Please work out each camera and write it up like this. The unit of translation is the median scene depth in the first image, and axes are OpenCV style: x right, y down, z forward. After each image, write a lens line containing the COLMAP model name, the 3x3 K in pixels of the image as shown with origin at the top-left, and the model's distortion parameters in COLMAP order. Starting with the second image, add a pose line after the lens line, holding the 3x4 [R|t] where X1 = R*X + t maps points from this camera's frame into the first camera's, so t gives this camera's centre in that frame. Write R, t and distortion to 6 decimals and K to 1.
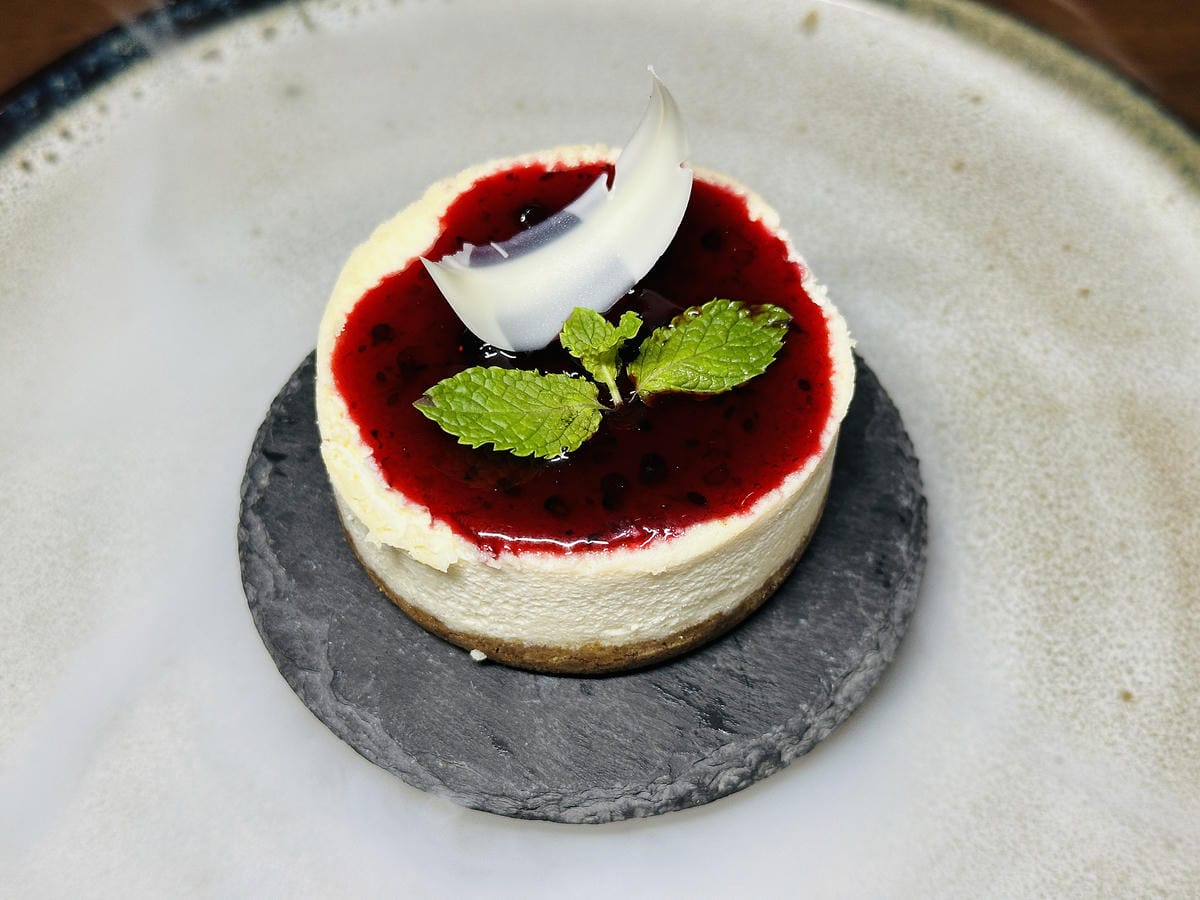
lens RADIAL K [[1654.0, 0, 600.0], [0, 1654.0, 450.0], [0, 0, 1]] dist [0.202862, -0.581766]
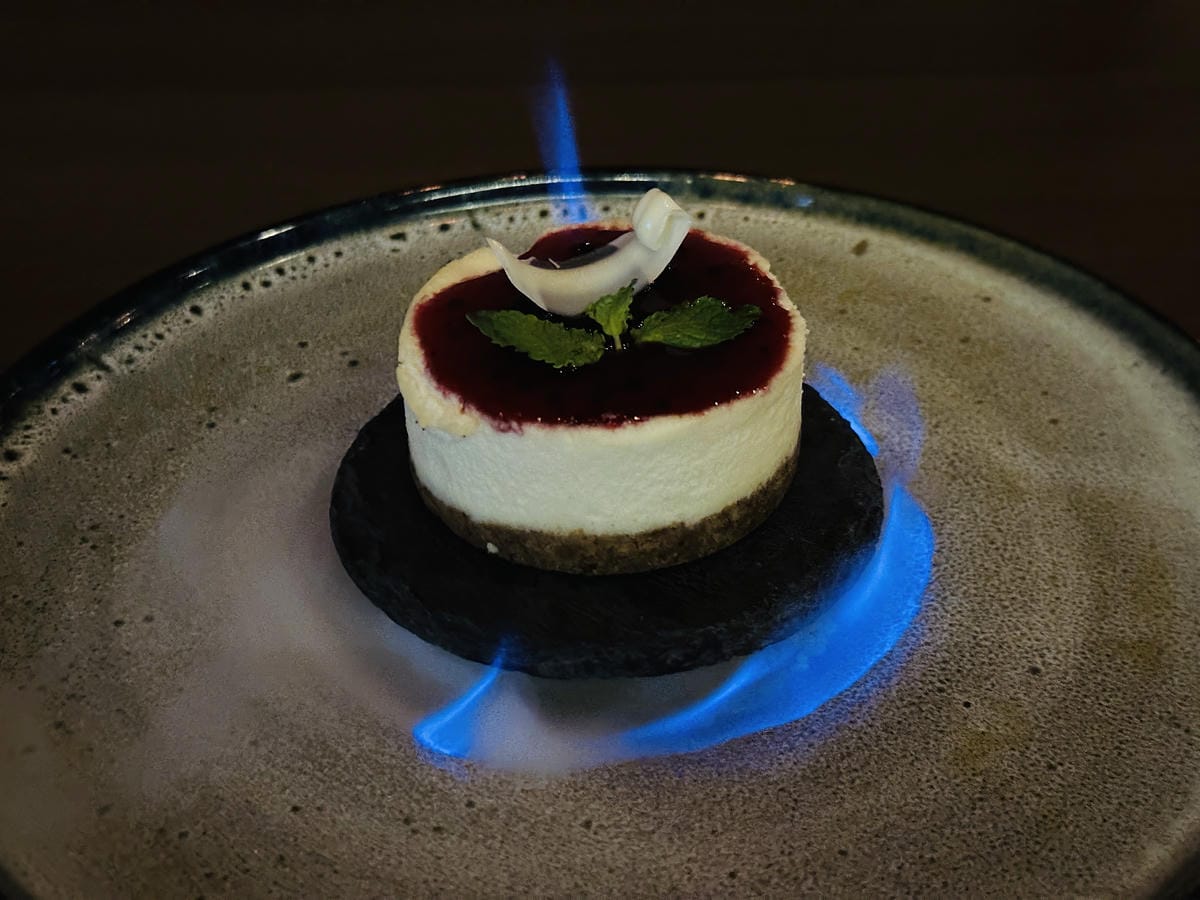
lens RADIAL K [[1654.0, 0, 600.0], [0, 1654.0, 450.0], [0, 0, 1]] dist [0.202862, -0.581766]
pose [[0.983619, 0.081333, -0.160867, 0.178088], [-0.131829, 0.933222, -0.334242, 0.405545], [0.122940, 0.349974, 0.928657, -0.163811]]
